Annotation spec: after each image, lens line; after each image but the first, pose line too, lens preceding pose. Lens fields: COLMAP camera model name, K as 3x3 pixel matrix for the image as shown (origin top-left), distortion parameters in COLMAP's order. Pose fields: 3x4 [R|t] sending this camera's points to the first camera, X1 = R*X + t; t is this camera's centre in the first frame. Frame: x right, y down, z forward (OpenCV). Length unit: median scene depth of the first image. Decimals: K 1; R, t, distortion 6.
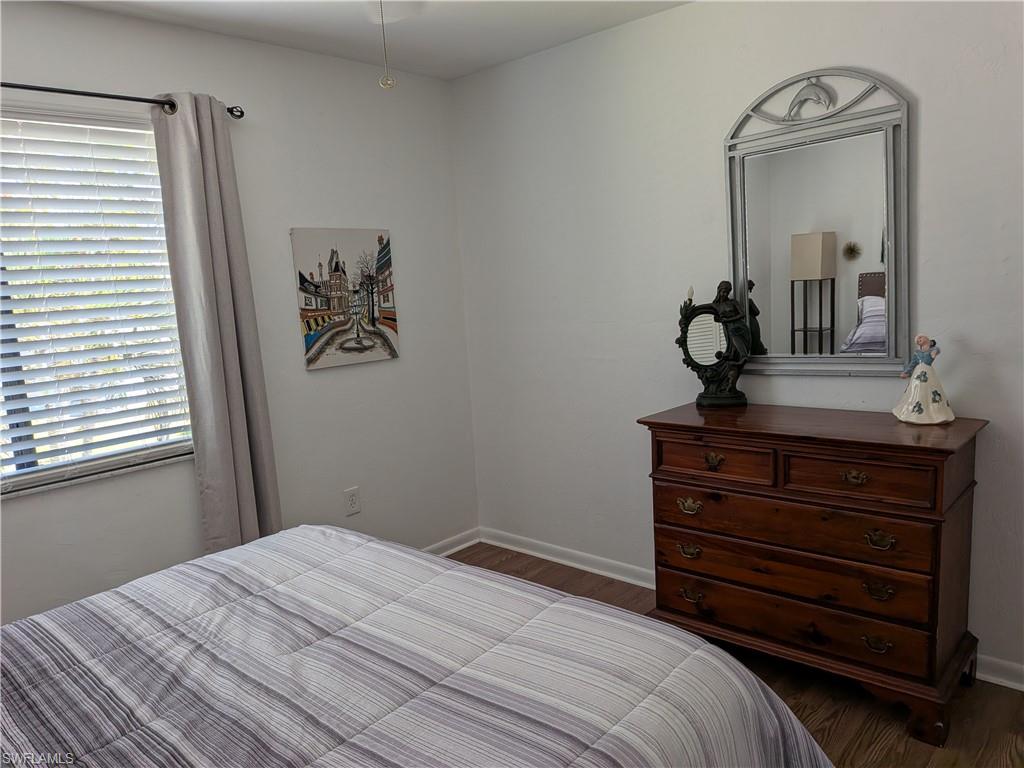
lens RADIAL K [[746.3, 0, 512.0], [0, 746.3, 384.0], [0, 0, 1]] dist [-0.002311, -0.003496]
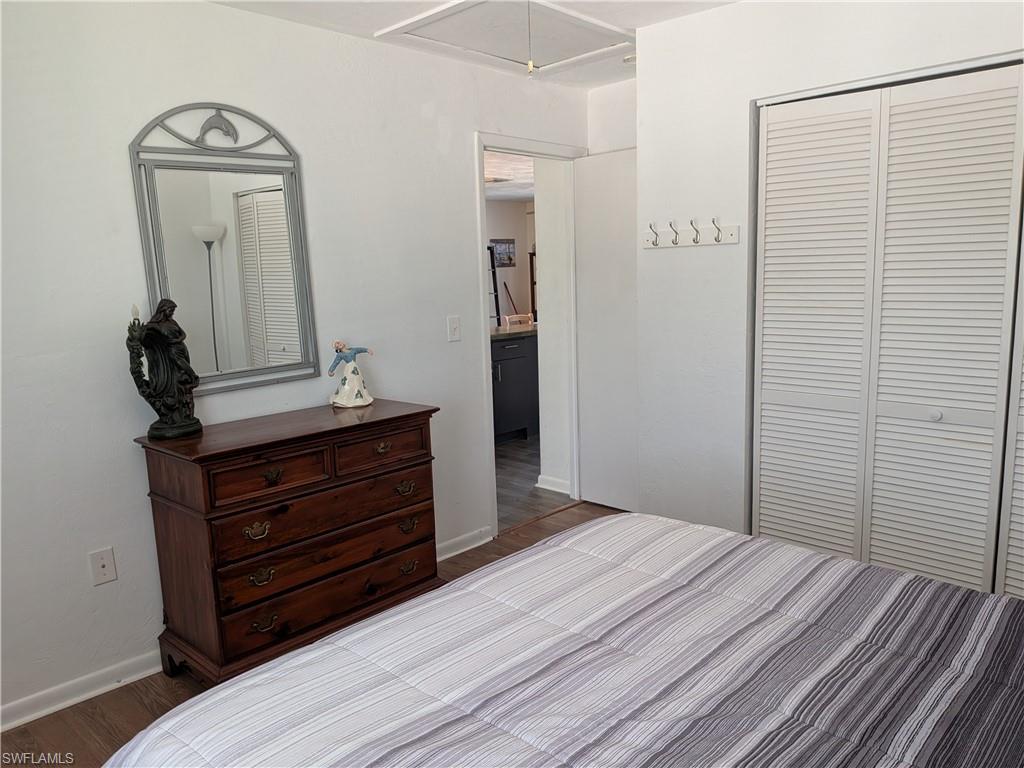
lens RADIAL K [[755.5, 0, 512.0], [0, 755.5, 384.0], [0, 0, 1]] dist [0.047172, -0.001760]
pose [[0.026590, -0.094078, 0.995210, -0.786980], [0.167683, 0.981875, 0.088338, -0.058734], [-0.985482, 0.164531, 0.041883, 0.676713]]
